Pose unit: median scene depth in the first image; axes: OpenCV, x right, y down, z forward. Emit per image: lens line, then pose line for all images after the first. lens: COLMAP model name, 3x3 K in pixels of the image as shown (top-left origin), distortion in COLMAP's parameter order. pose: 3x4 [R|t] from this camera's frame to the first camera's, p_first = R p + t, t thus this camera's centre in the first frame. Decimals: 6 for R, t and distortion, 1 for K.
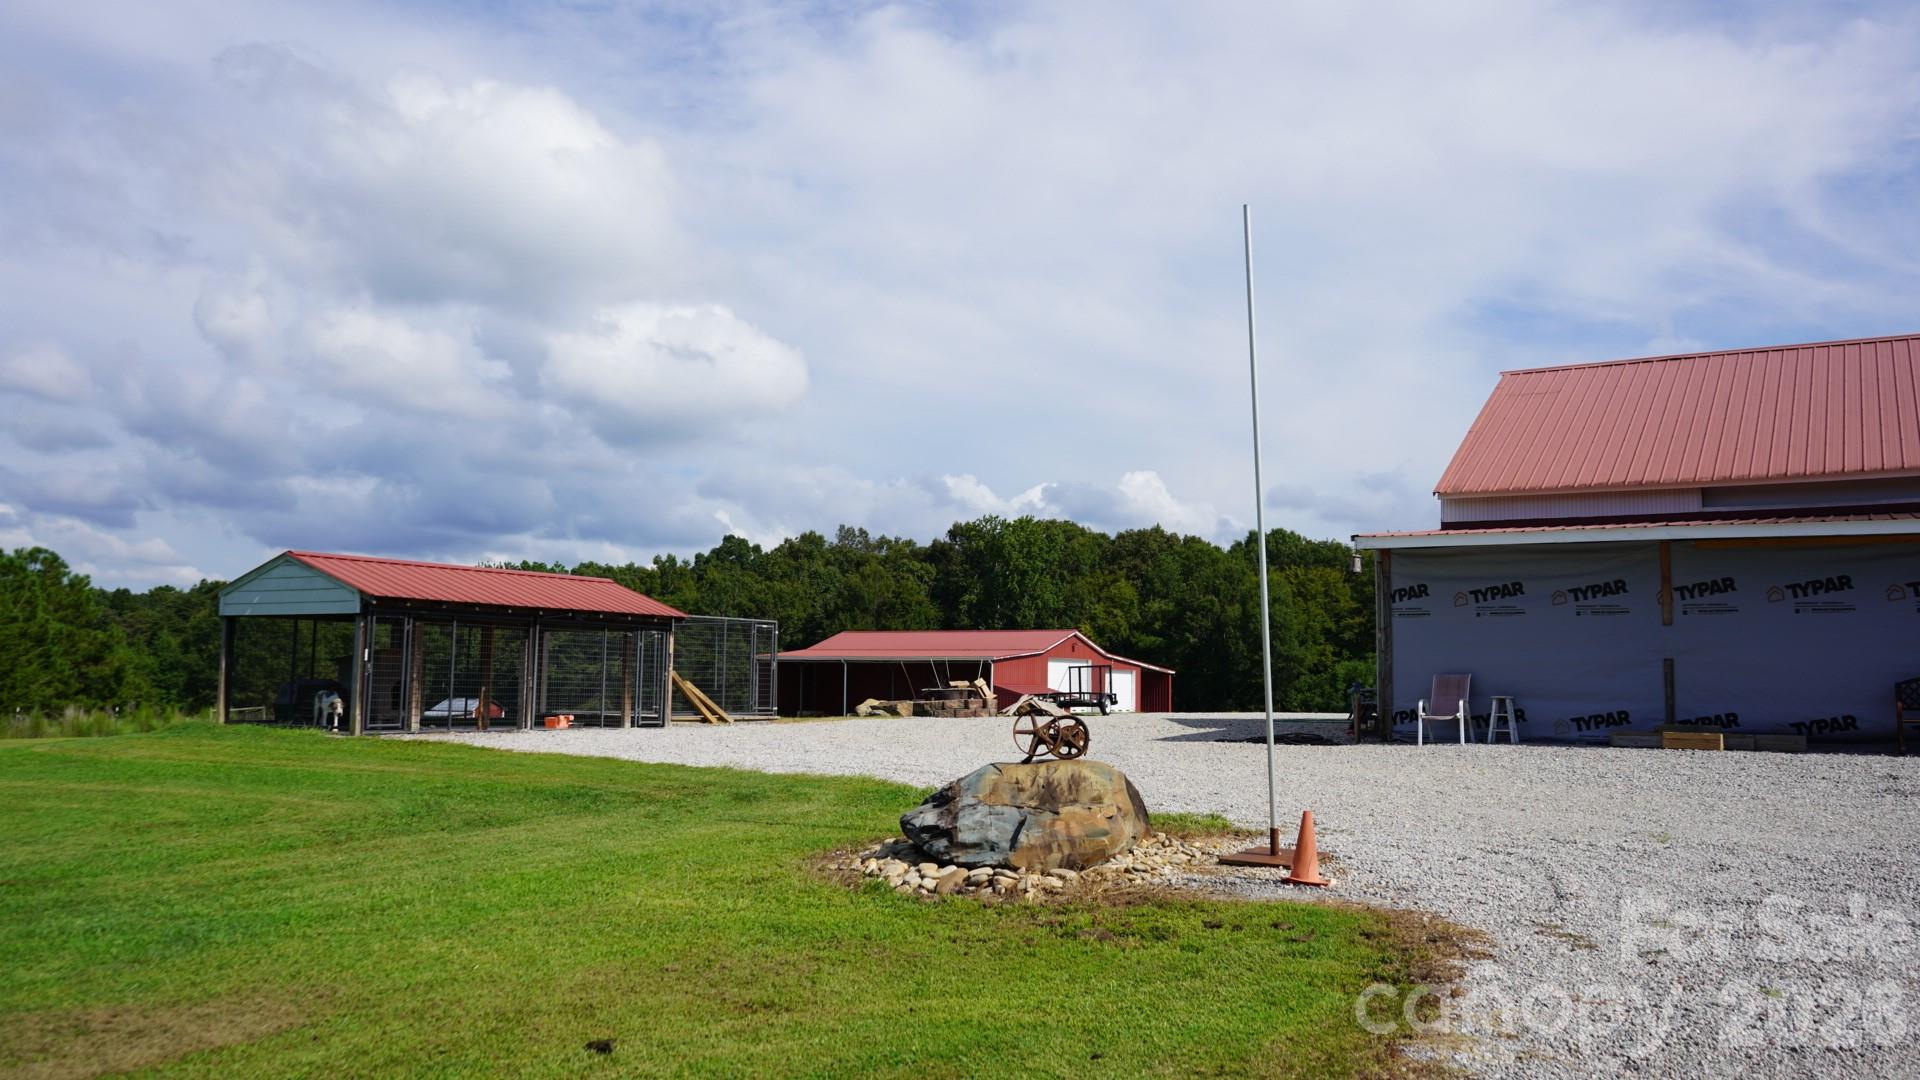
lens RADIAL K [[1542.8, 0, 960.0], [0, 1542.8, 540.0], [0, 0, 1]] dist [0.007730, 0.003496]
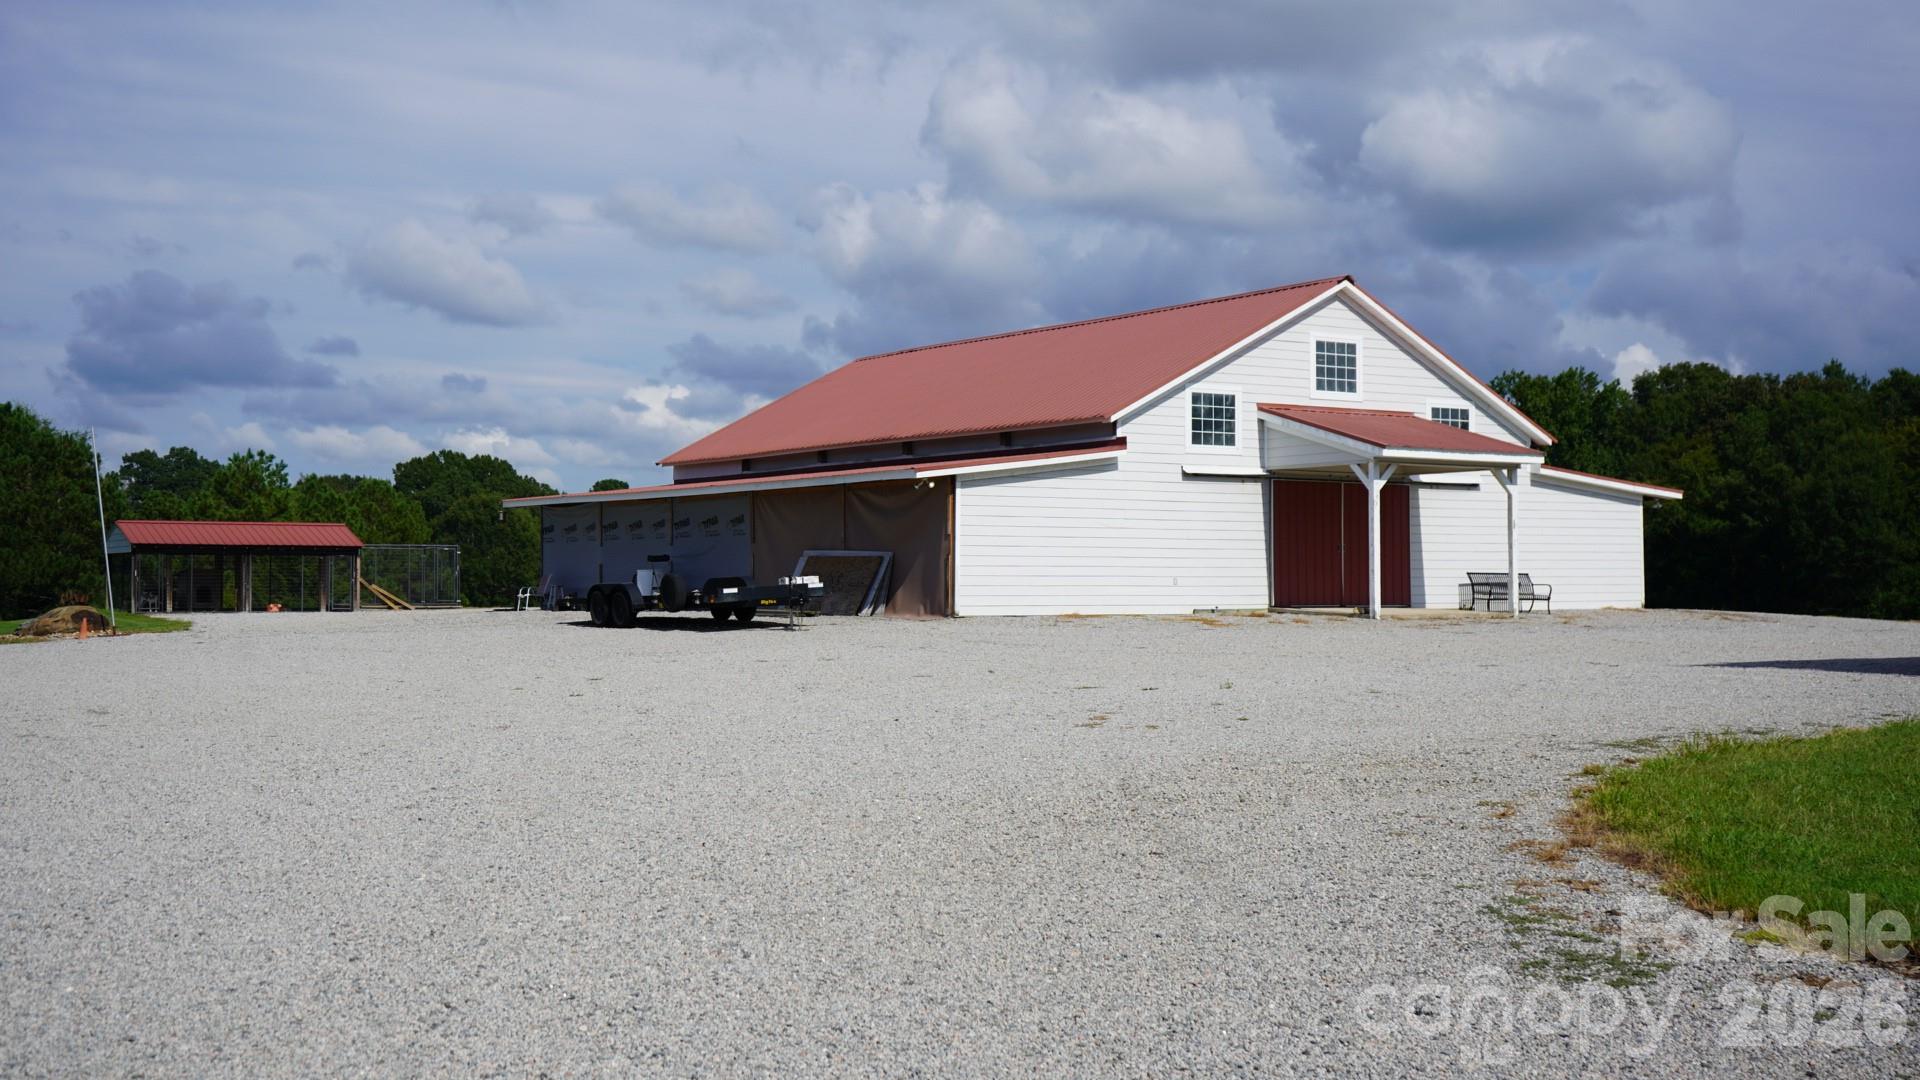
lens RADIAL K [[2260.3, 0, 960.0], [0, 2260.3, 540.0], [0, 0, 1]] dist [-0.000208, -0.003969]
pose [[0.895107, -0.025142, -0.445141, 0.274409], [0.055787, 0.996878, 0.055873, -0.010891], [0.442347, -0.074845, 0.893716, -0.168822]]
